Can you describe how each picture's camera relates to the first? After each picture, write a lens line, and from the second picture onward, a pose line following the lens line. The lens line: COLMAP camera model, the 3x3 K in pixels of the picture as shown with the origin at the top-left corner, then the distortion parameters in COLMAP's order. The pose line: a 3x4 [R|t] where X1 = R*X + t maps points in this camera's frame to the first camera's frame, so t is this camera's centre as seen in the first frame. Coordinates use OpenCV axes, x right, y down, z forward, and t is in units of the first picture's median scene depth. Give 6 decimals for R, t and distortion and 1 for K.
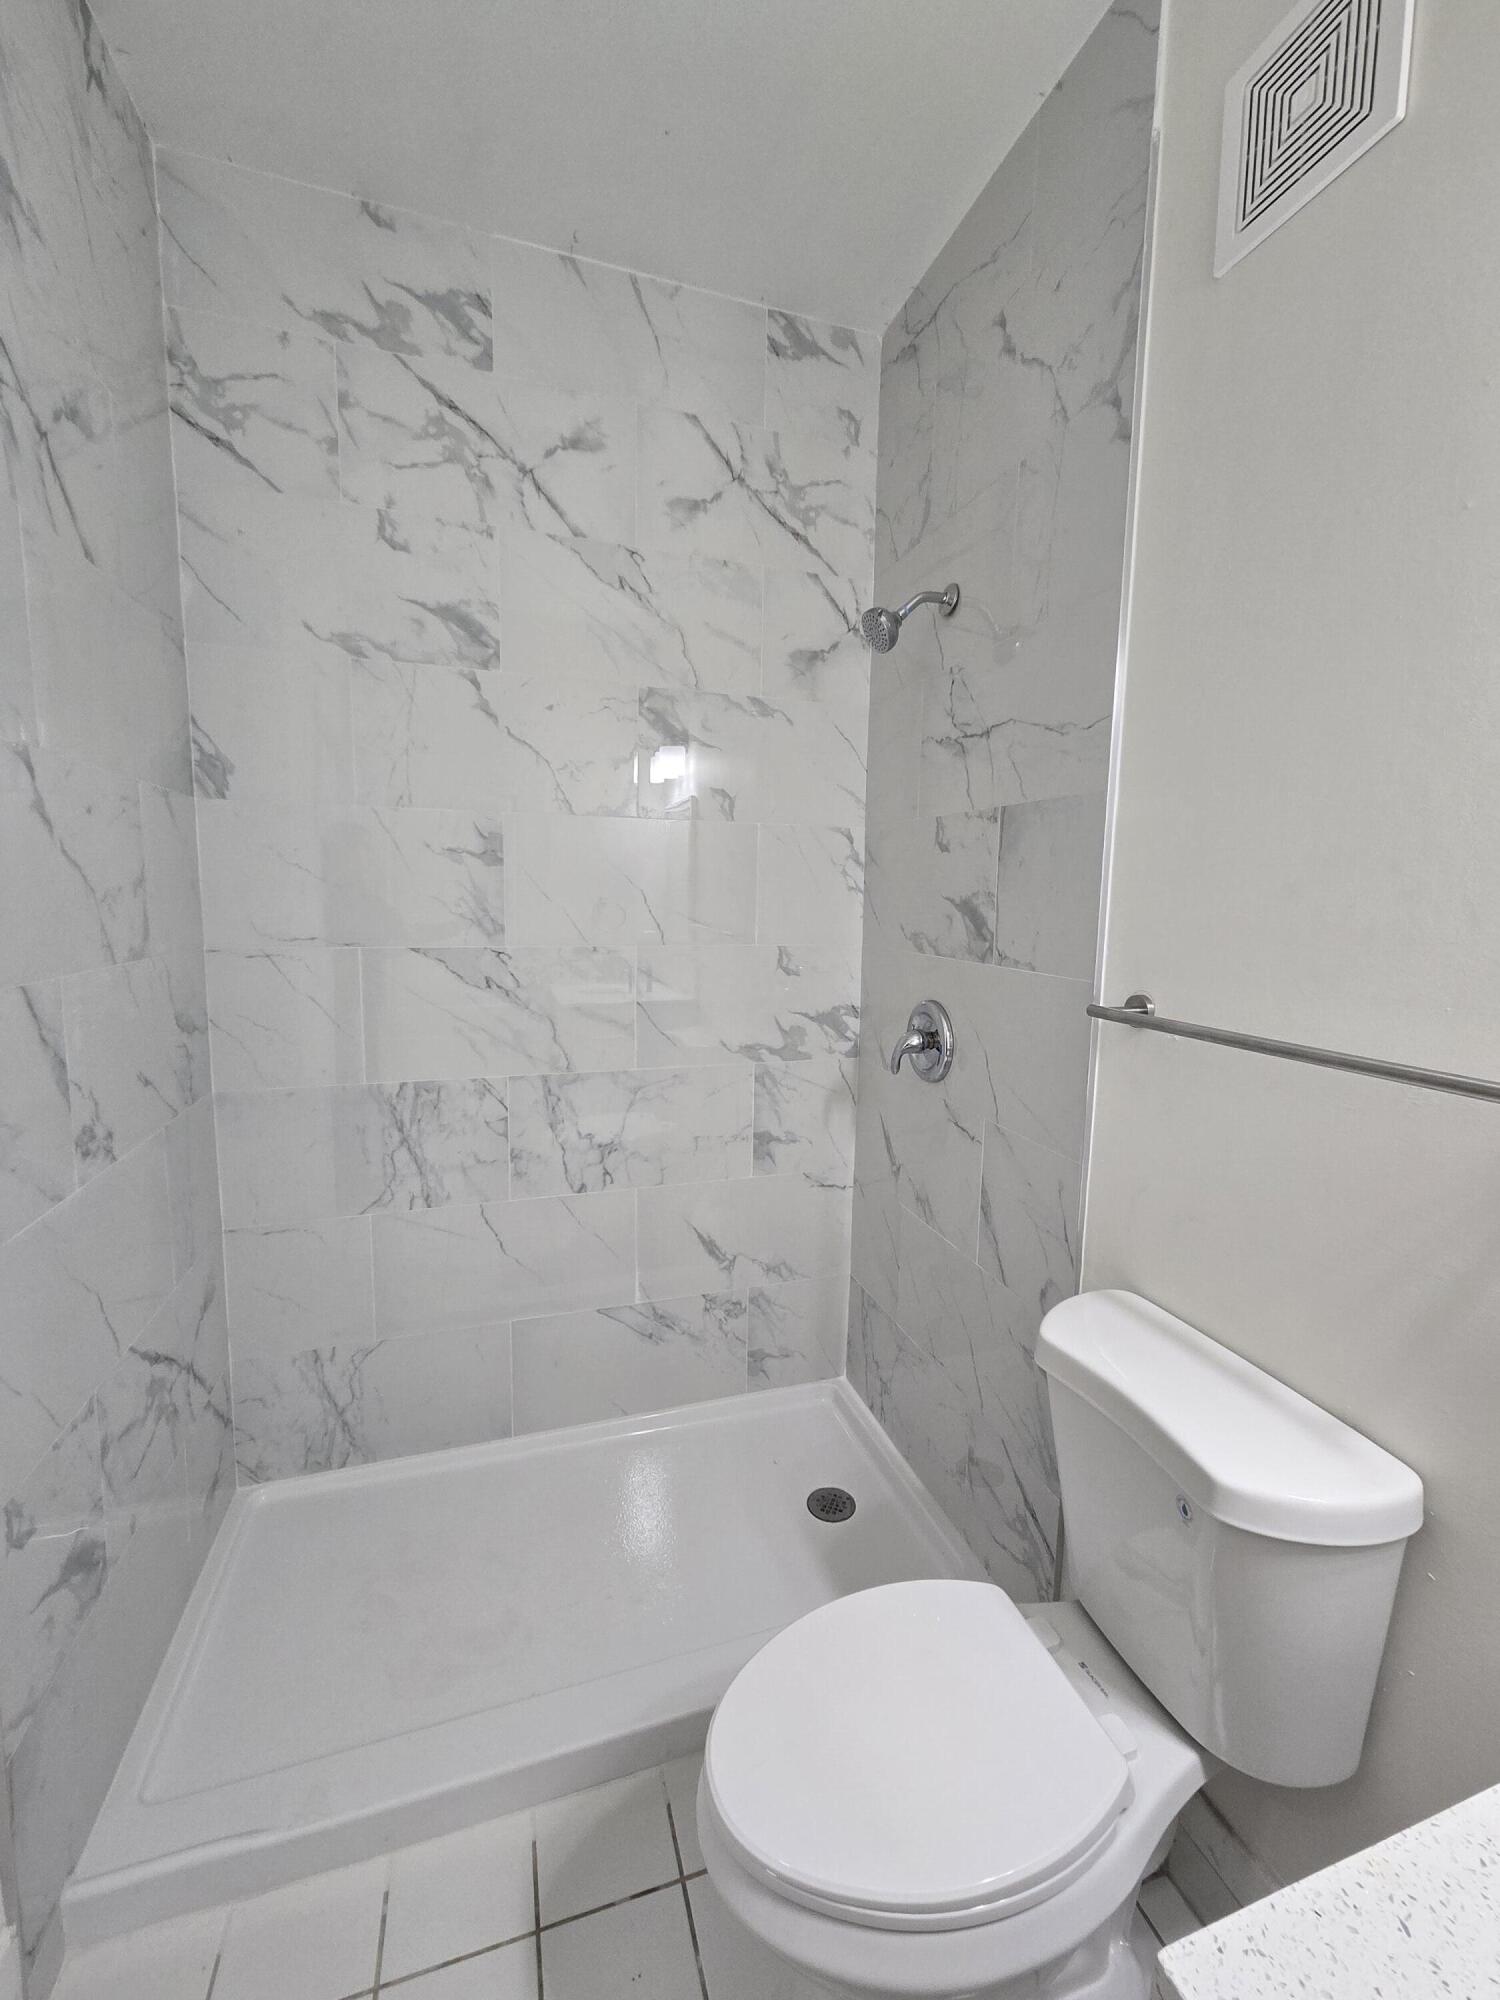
lens RADIAL K [[820.2, 0, 750.1], [0, 820.2, 989.0], [0, 0, 1]] dist [0.001320, 0.000213]
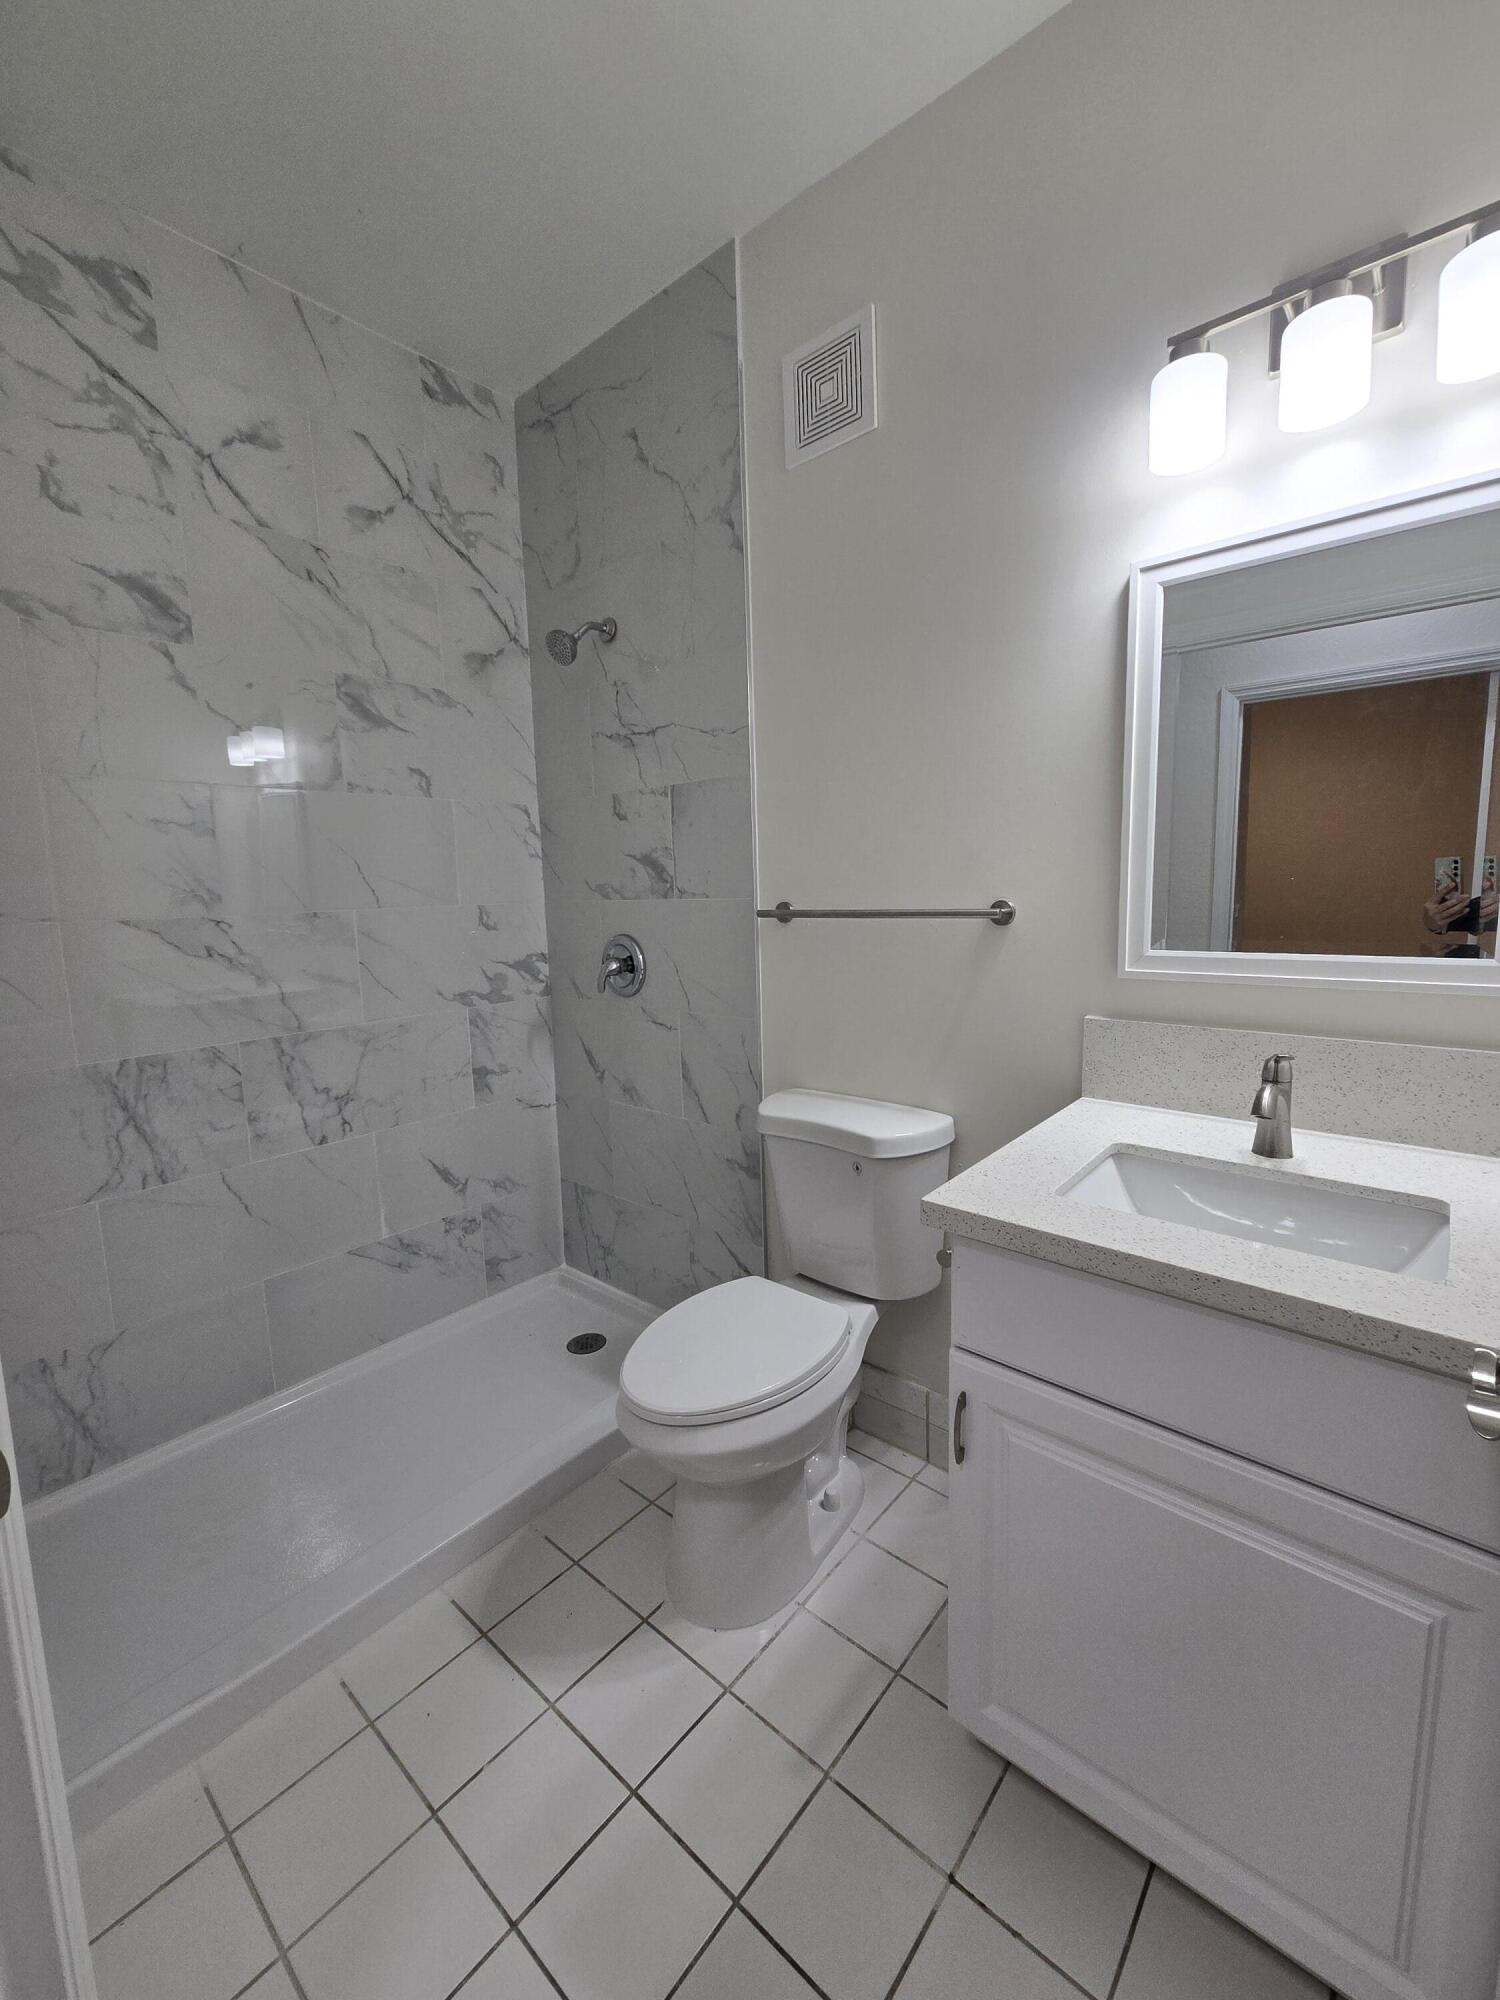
lens RADIAL K [[820.2, 0, 750.1], [0, 820.2, 989.0], [0, 0, 1]] dist [0.001320, 0.000213]
pose [[0.852587, -0.107339, 0.511444, -0.273382], [0.105077, 0.993902, 0.033429, 0.075055], [-0.511913, 0.025239, 0.858666, -0.219472]]
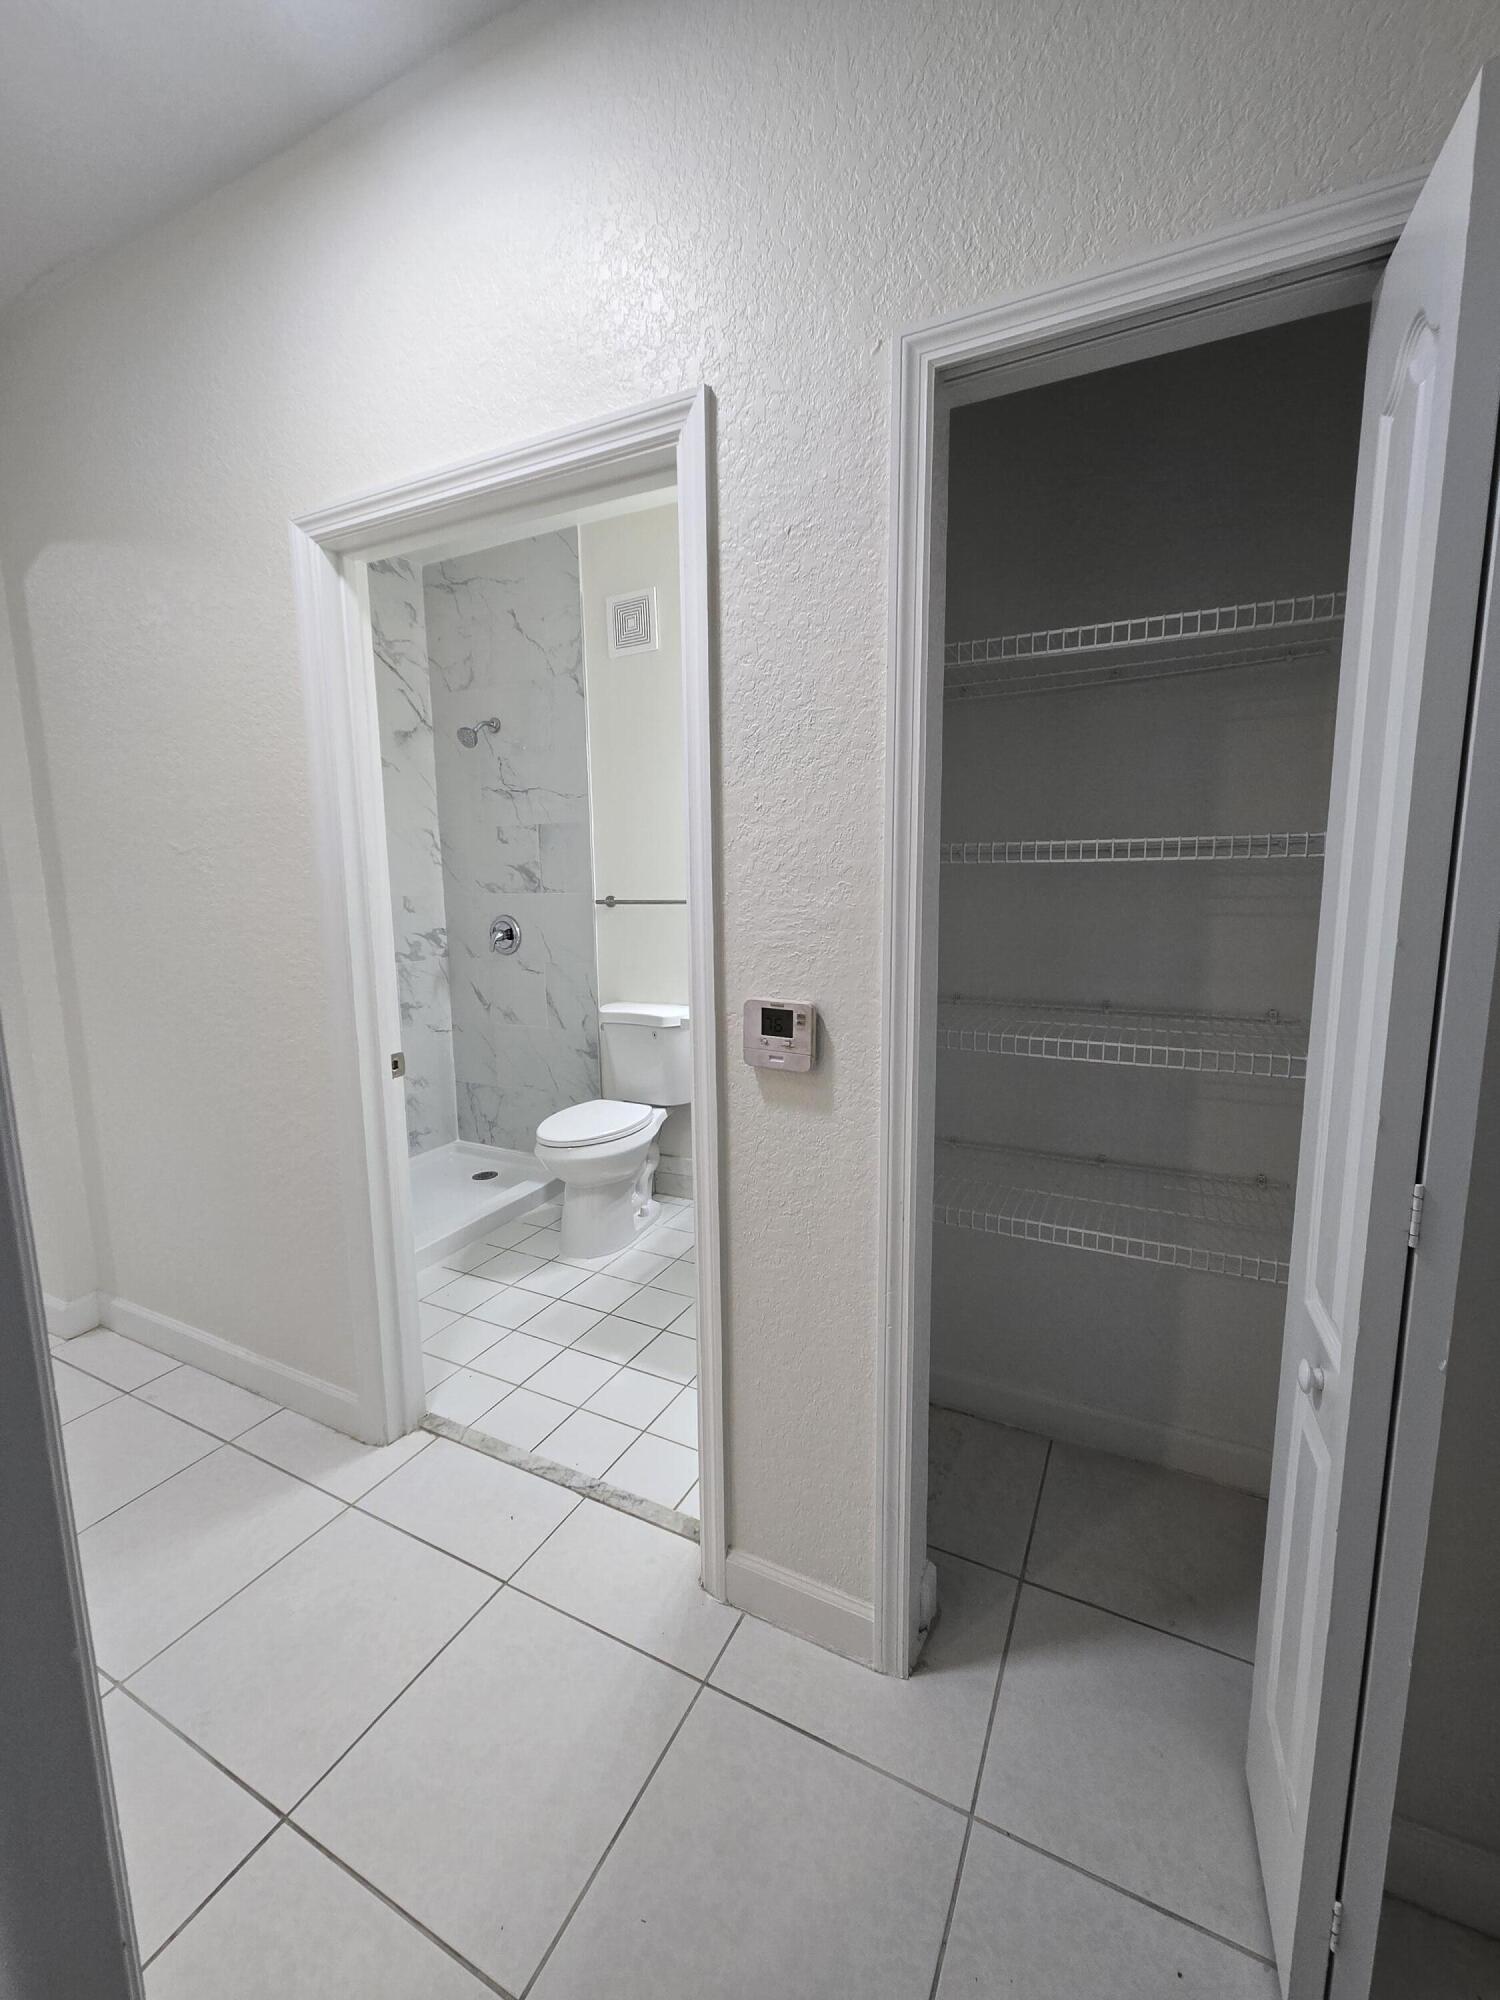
lens RADIAL K [[820.2, 0, 750.1], [0, 820.2, 989.0], [0, 0, 1]] dist [0.001320, 0.000213]
pose [[0.700251, -0.123944, 0.703055, -0.793937], [0.110412, 0.991767, 0.064869, 0.127912], [-0.705307, 0.032201, 0.708171, -0.868372]]
